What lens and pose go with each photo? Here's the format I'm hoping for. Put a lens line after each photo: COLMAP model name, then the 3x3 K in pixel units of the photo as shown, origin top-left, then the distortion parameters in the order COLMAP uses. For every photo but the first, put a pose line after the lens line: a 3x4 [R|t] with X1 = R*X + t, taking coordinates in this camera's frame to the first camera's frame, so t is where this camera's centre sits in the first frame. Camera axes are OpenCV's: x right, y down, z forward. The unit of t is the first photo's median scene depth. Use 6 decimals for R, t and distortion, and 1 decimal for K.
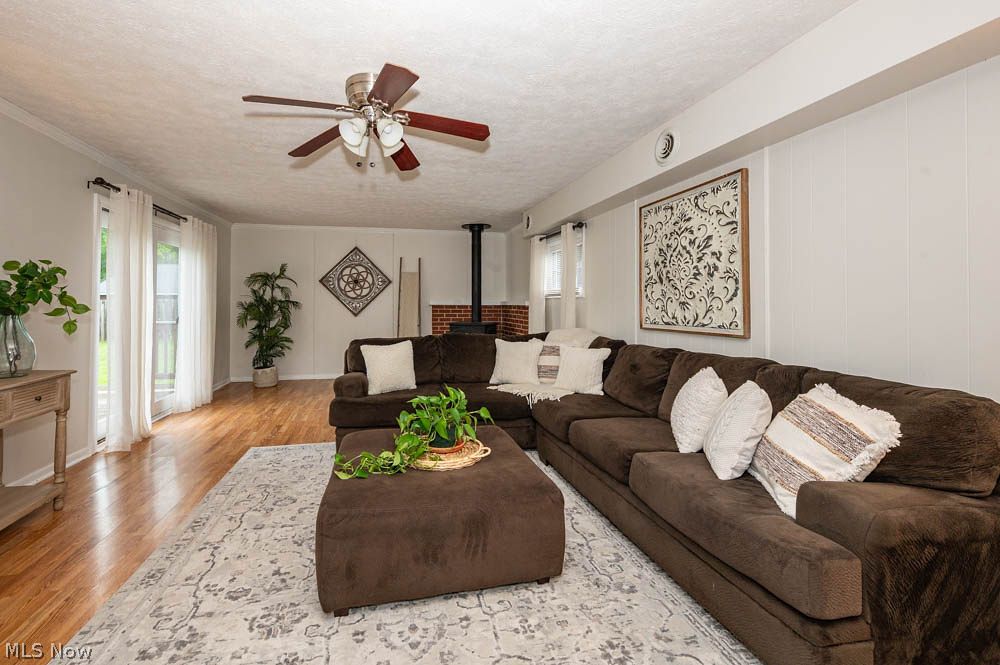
lens RADIAL K [[419.1, 0, 468.5], [0, 419.1, 295.2], [0, 0, 1]] dist [0.003408, -0.000669]
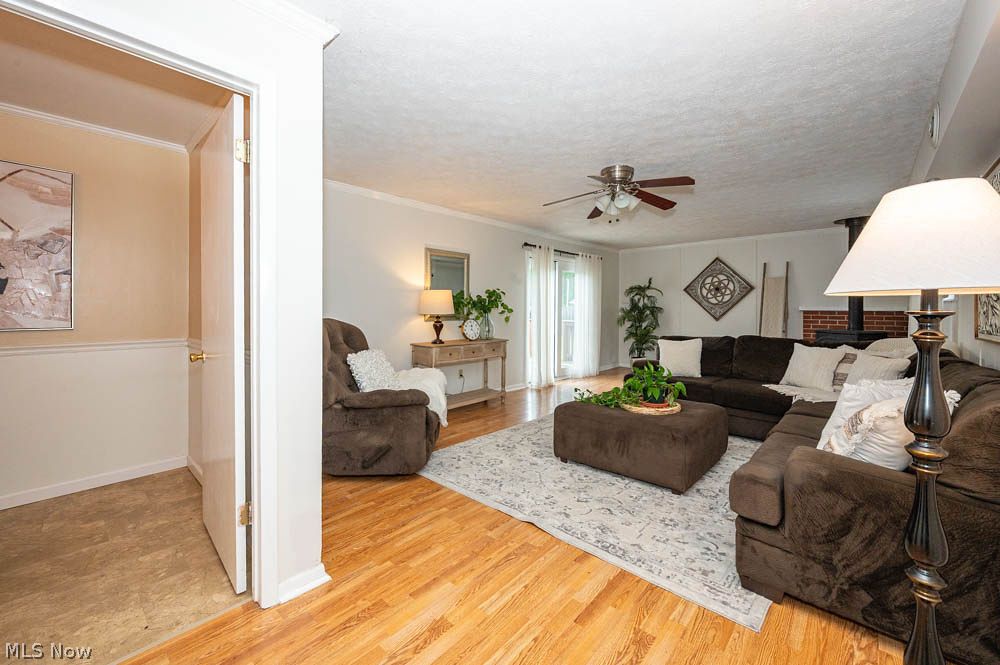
lens RADIAL K [[417.4, 0, 506.3], [0, 417.4, 311.1], [0, 0, 1]] dist [0.001852, 0.000008]
pose [[0.599779, 0.003335, -0.800159, 0.320743], [0.014456, 0.999783, 0.015003, 0.000936], [0.800035, -0.020566, 0.599601, -0.115497]]
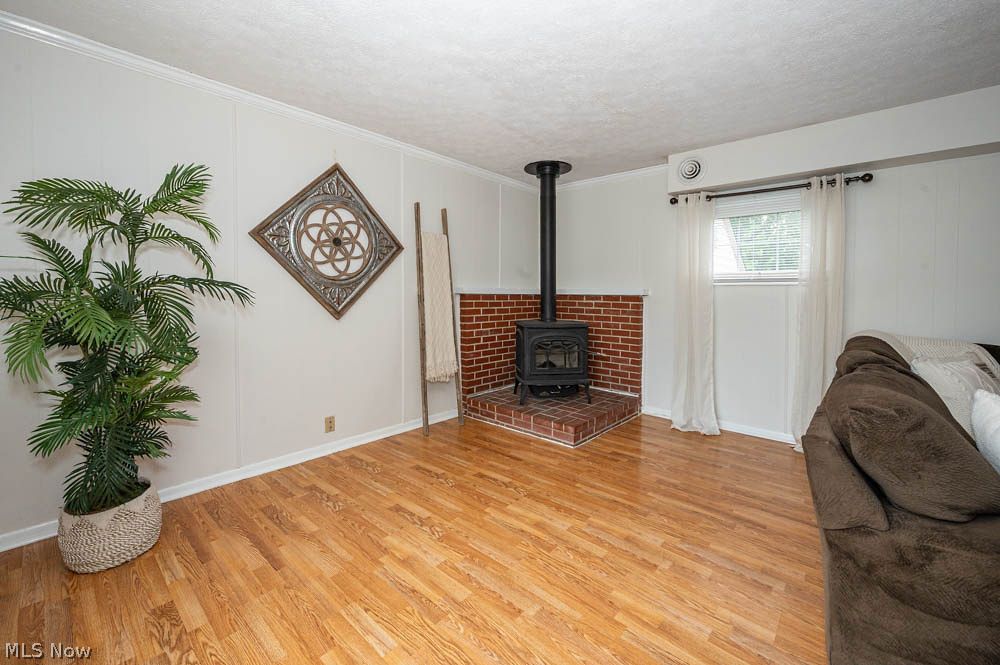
lens RADIAL K [[419.1, 0, 533.6], [0, 419.1, 299.4], [0, 0, 1]] dist [0.003408, -0.000669]
pose [[0.788526, -0.006236, 0.614970, -0.442475], [-0.015885, 0.999408, 0.030503, 0.014307], [-0.614796, -0.033821, 0.787960, 0.589918]]
